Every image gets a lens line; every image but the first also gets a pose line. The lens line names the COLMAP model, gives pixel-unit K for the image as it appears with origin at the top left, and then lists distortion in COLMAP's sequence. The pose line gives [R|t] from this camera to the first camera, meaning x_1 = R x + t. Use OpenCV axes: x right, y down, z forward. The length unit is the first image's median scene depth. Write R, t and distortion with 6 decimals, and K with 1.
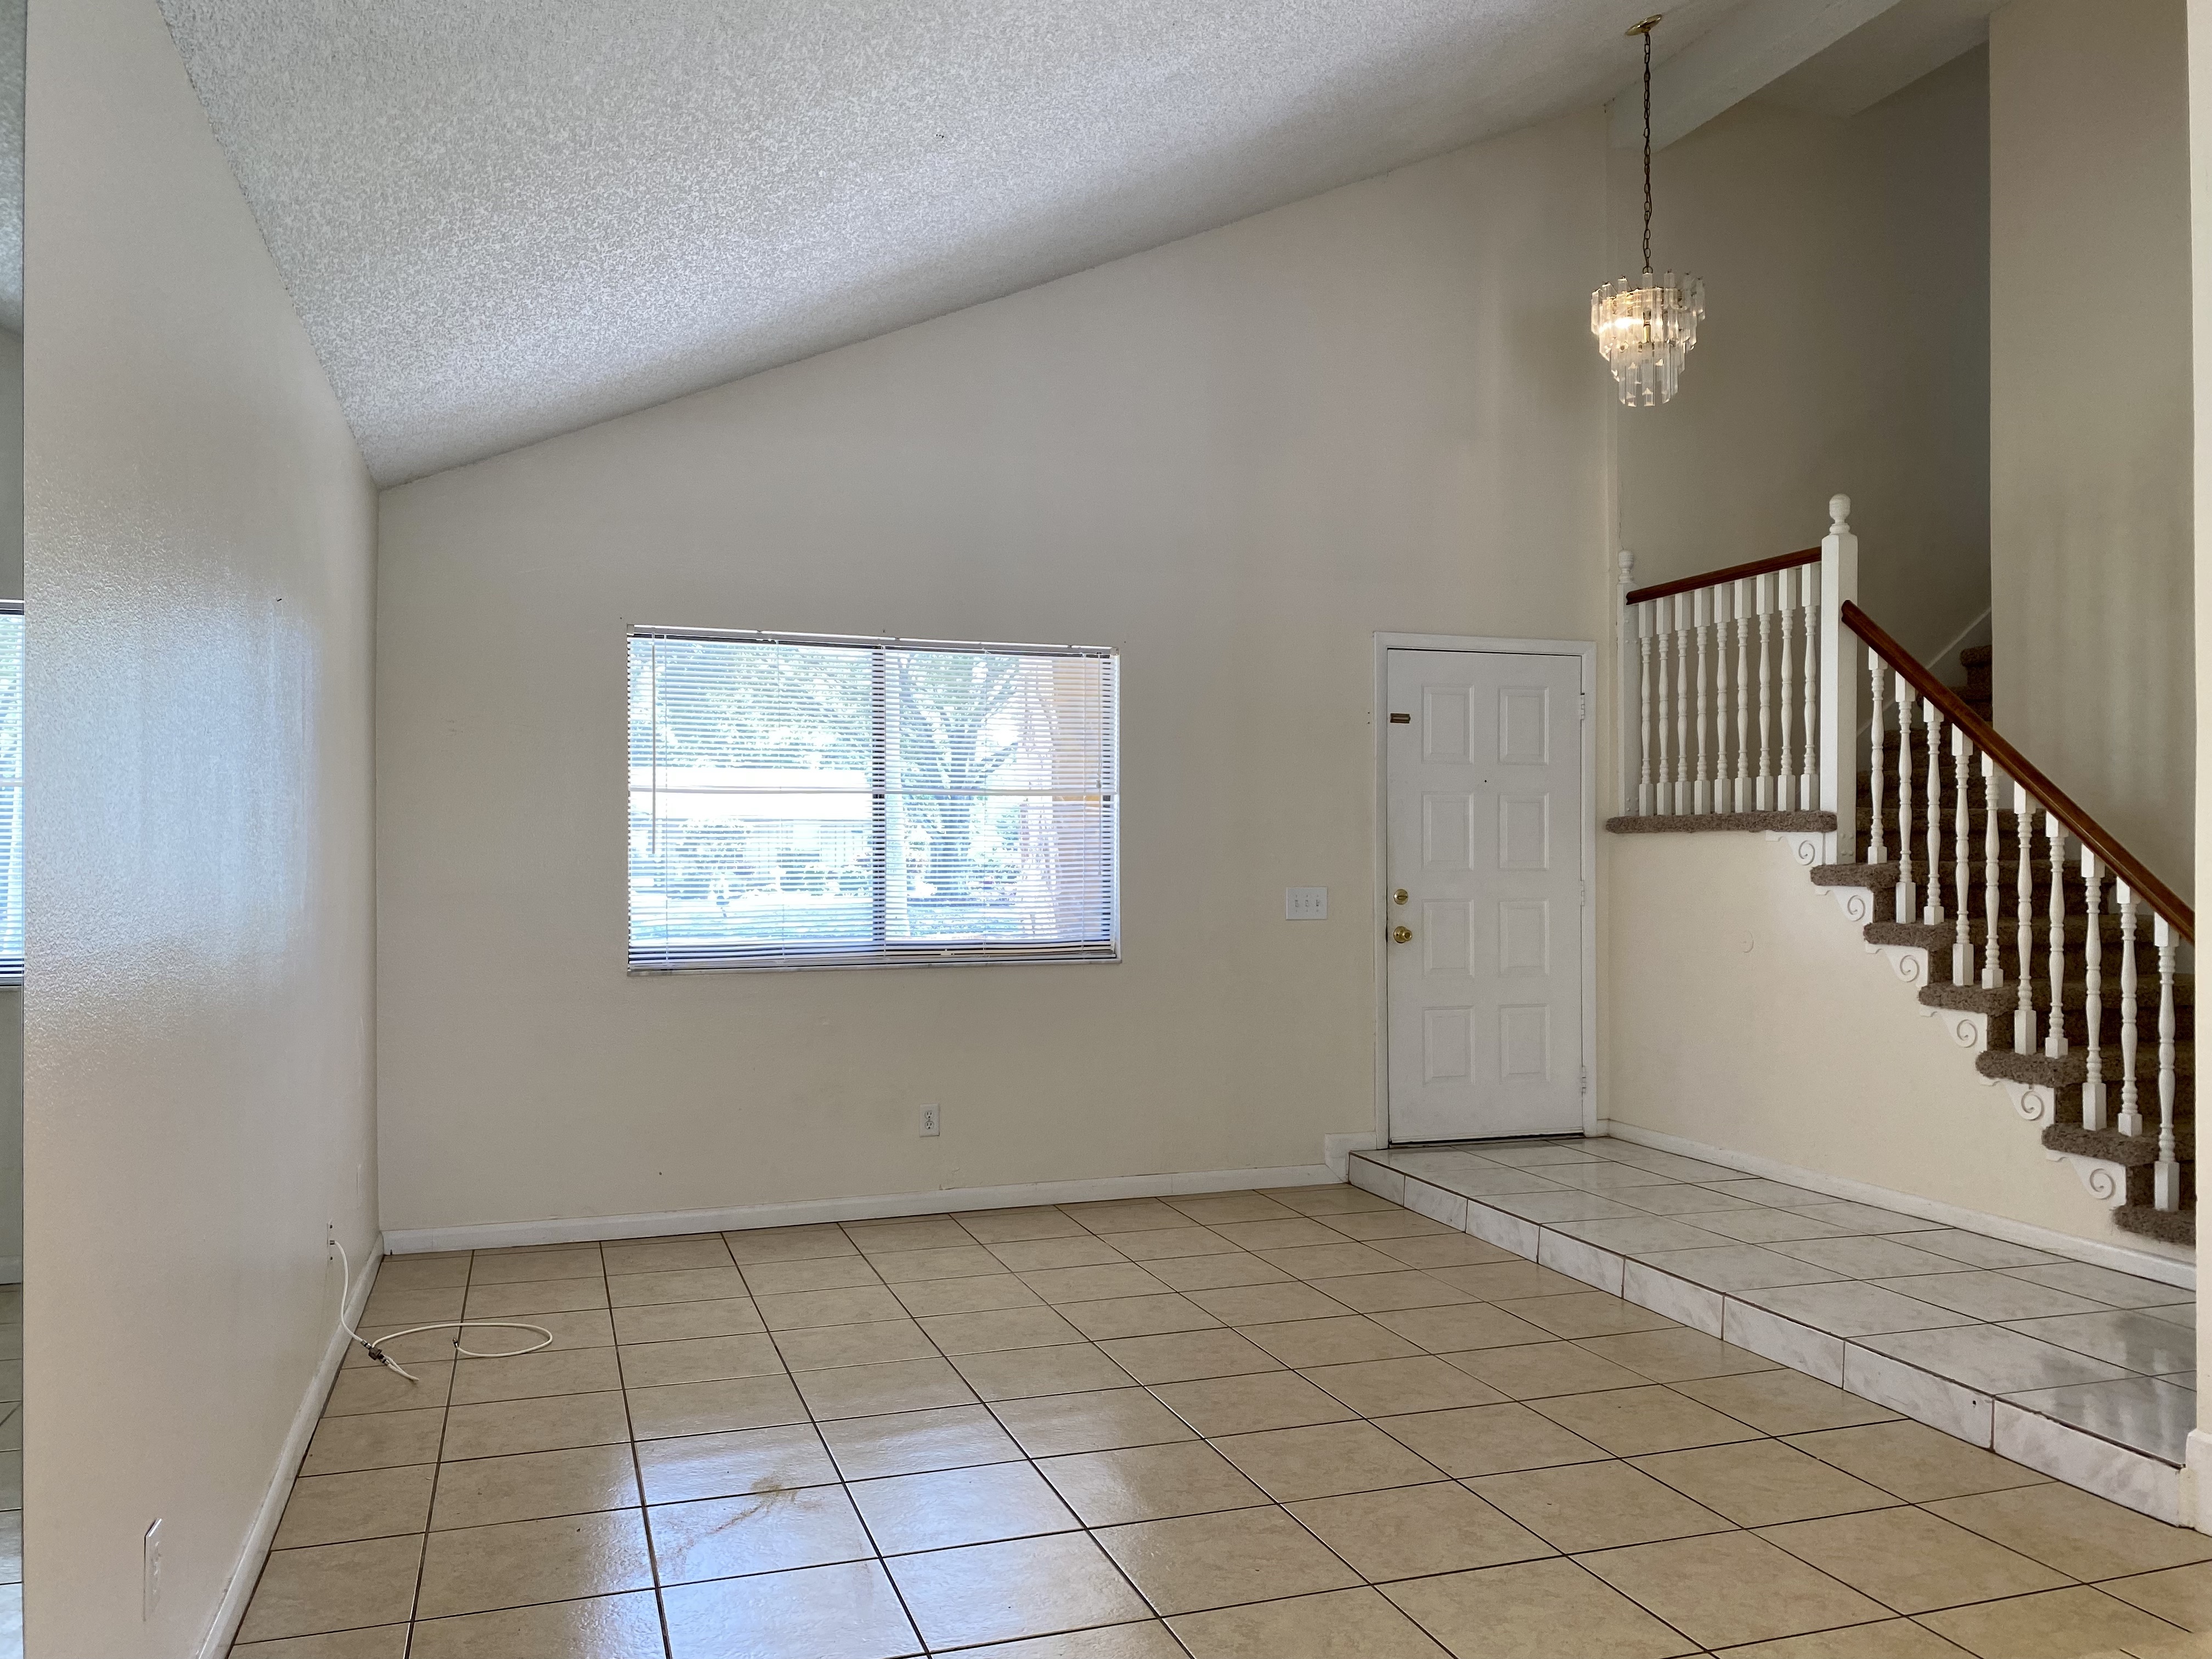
lens RADIAL K [[1690.8, 0, 1110.9], [0, 1690.8, 843.8], [0, 0, 1]] dist [0.043711, -0.042140]
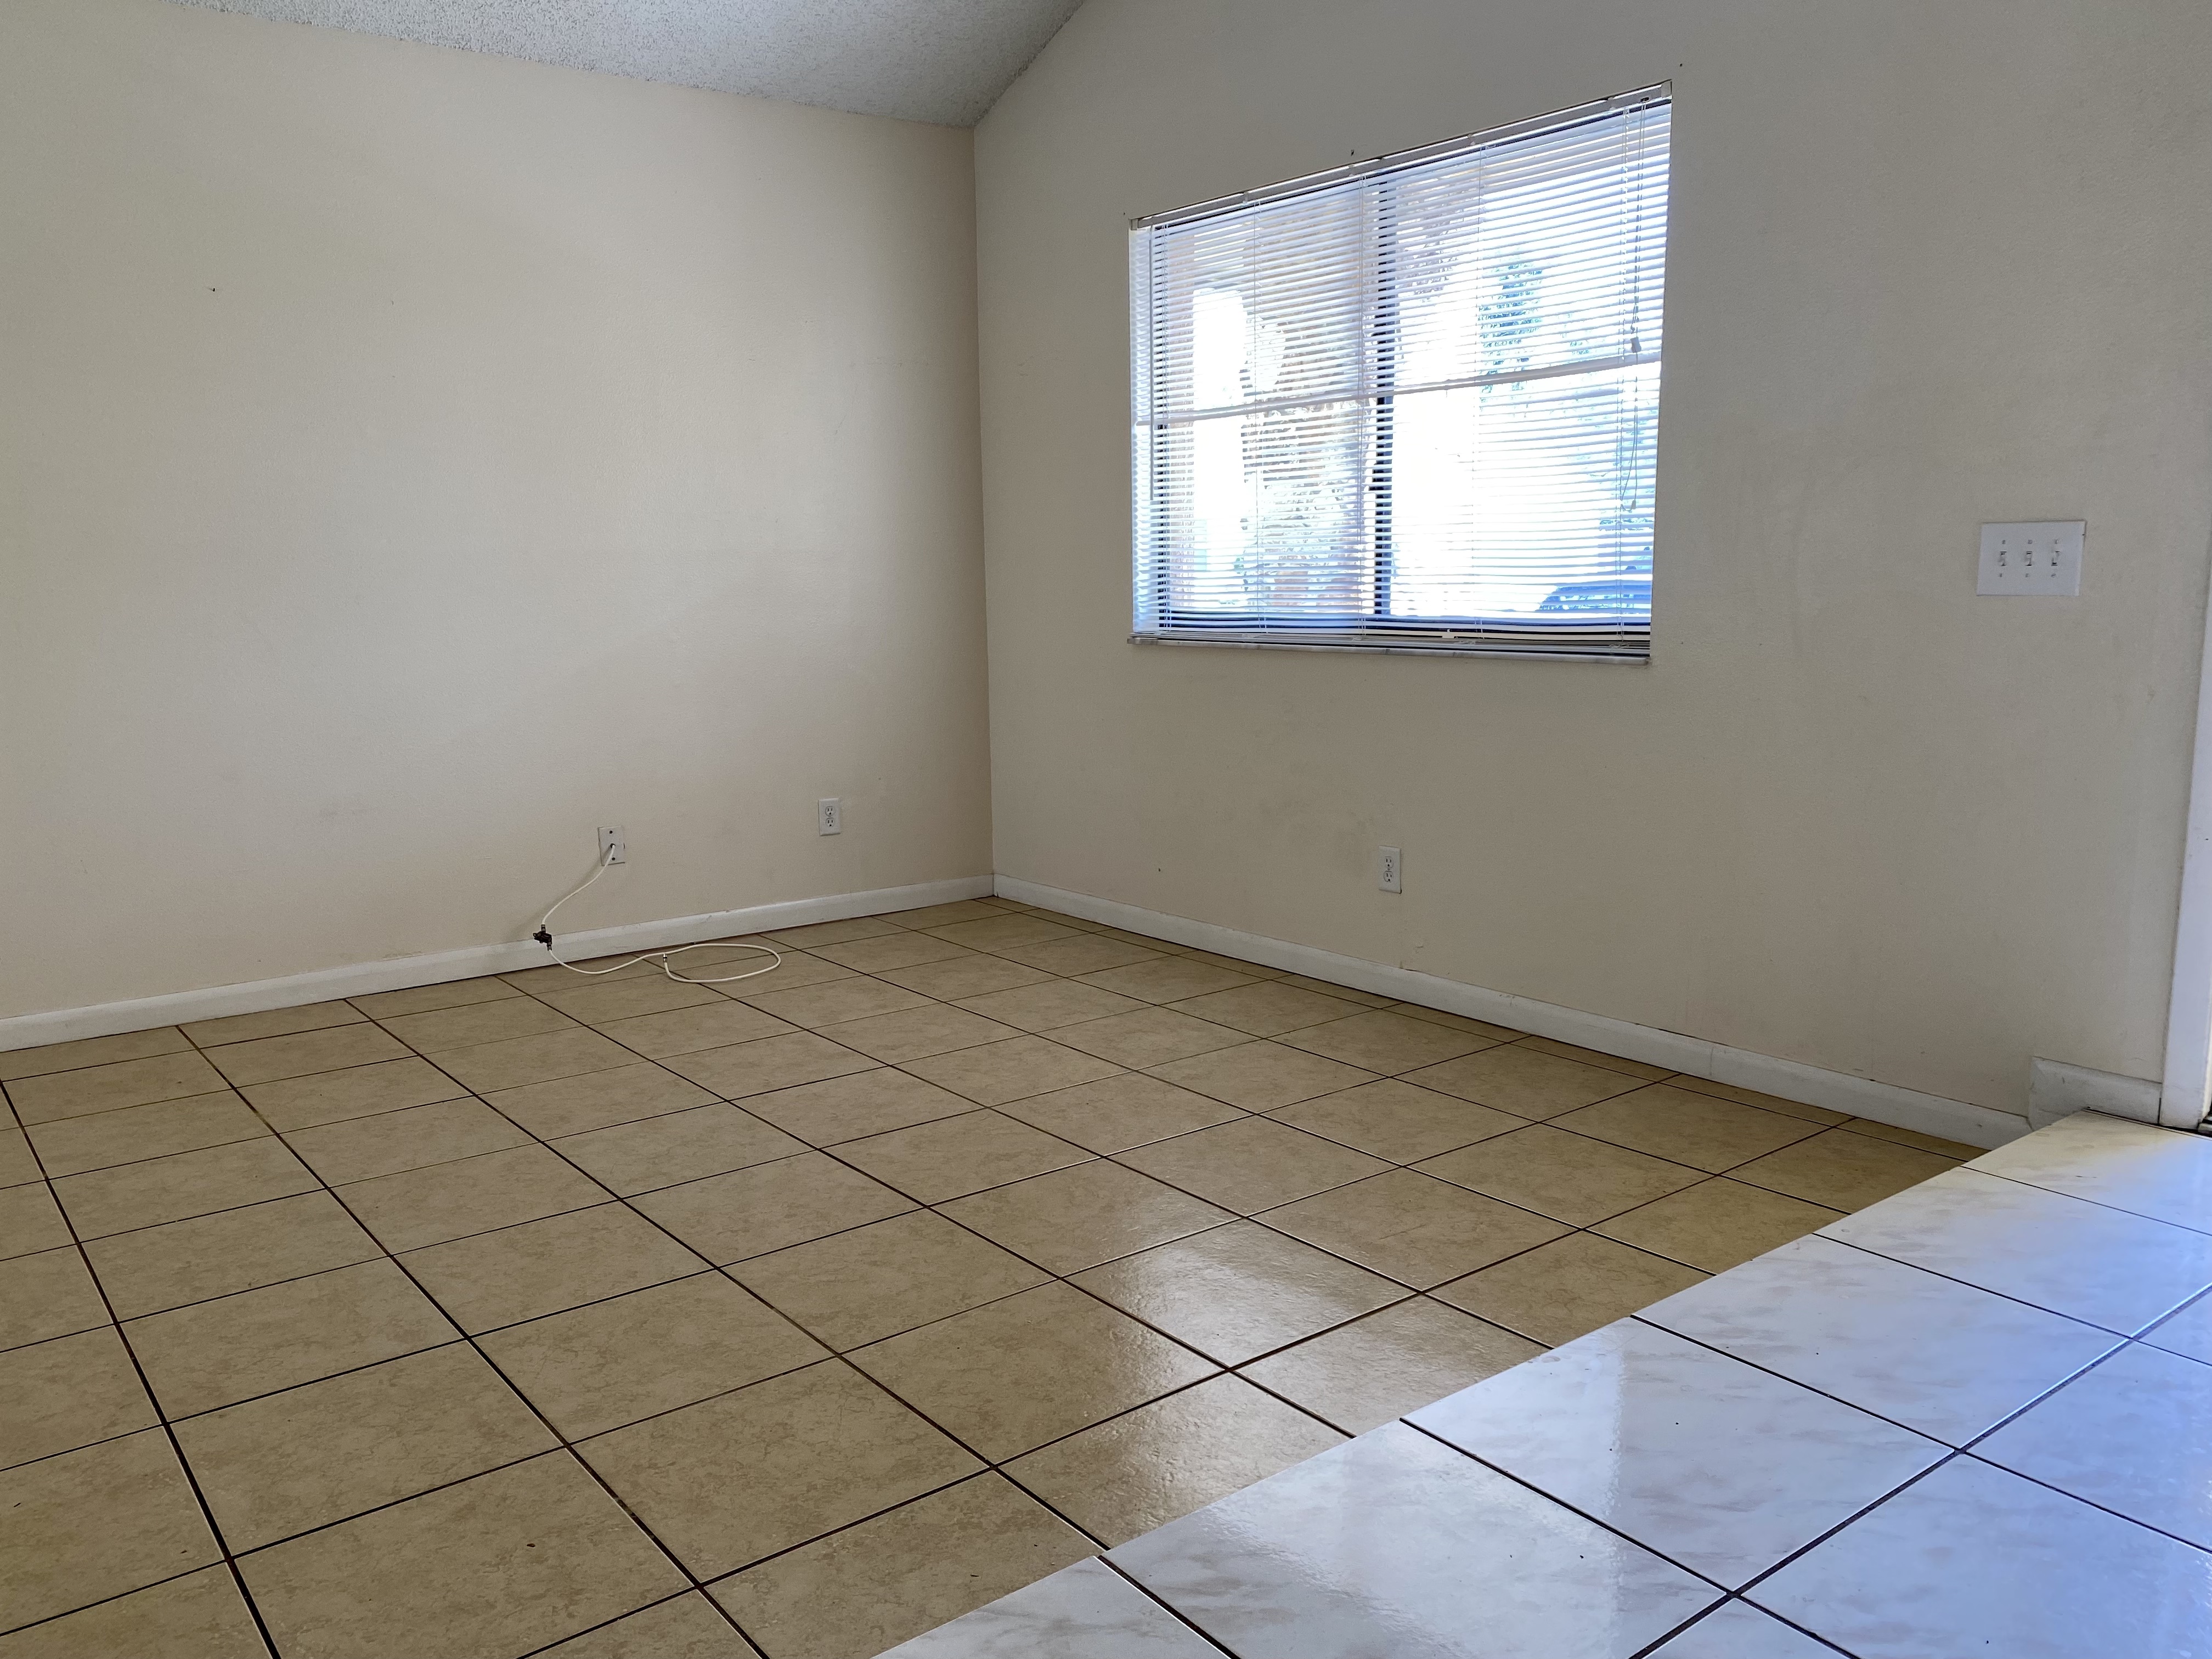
lens RADIAL K [[1698.0, 0, 1086.0], [0, 1698.0, 765.1], [0, 0, 1]] dist [0.059945, -0.060723]
pose [[0.324735, 0.109442, -0.939452, 0.732126], [0.018644, 0.992349, 0.122049, 0.043576], [0.945621, -0.057148, 0.320210, 0.924497]]
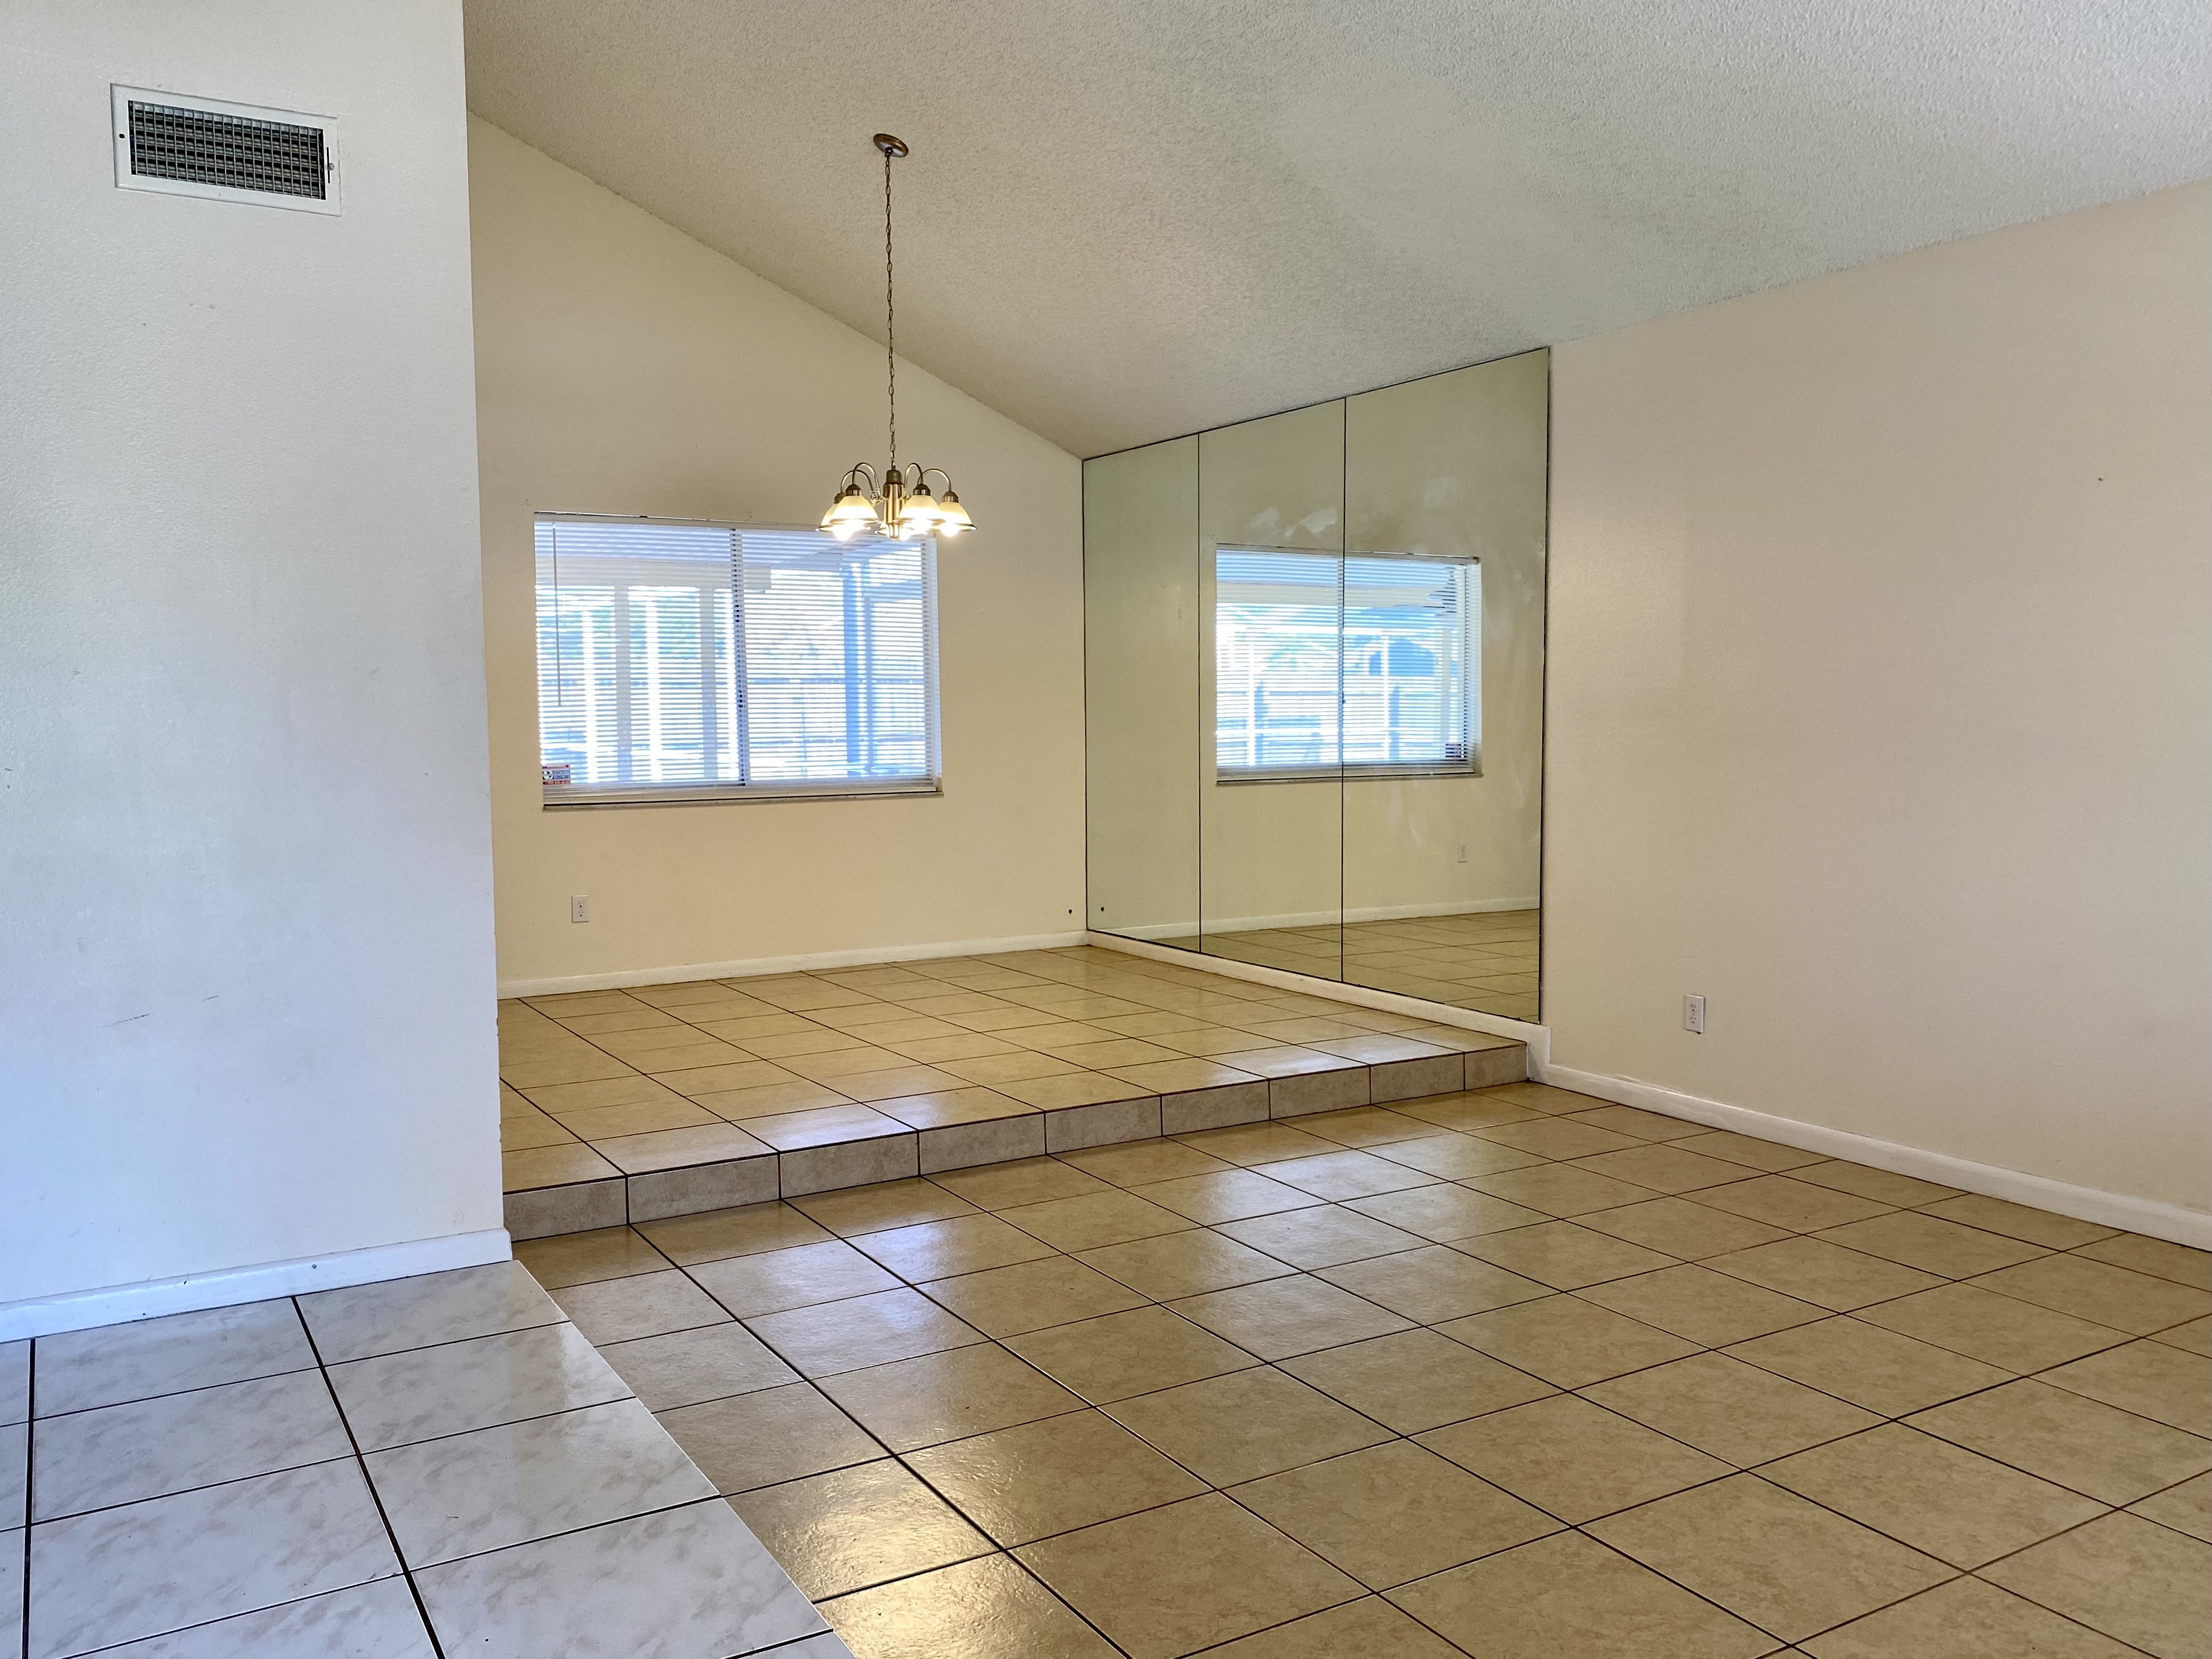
lens RADIAL K [[1722.6, 0, 1102.0], [0, 1722.6, 856.0], [0, 0, 1]] dist [0.009116, -0.005918]
pose [[-0.976293, 0.027954, -0.214638, 0.369708], [0.010900, 0.996716, 0.080235, 0.012273], [0.216176, 0.075993, -0.973392, 1.628989]]
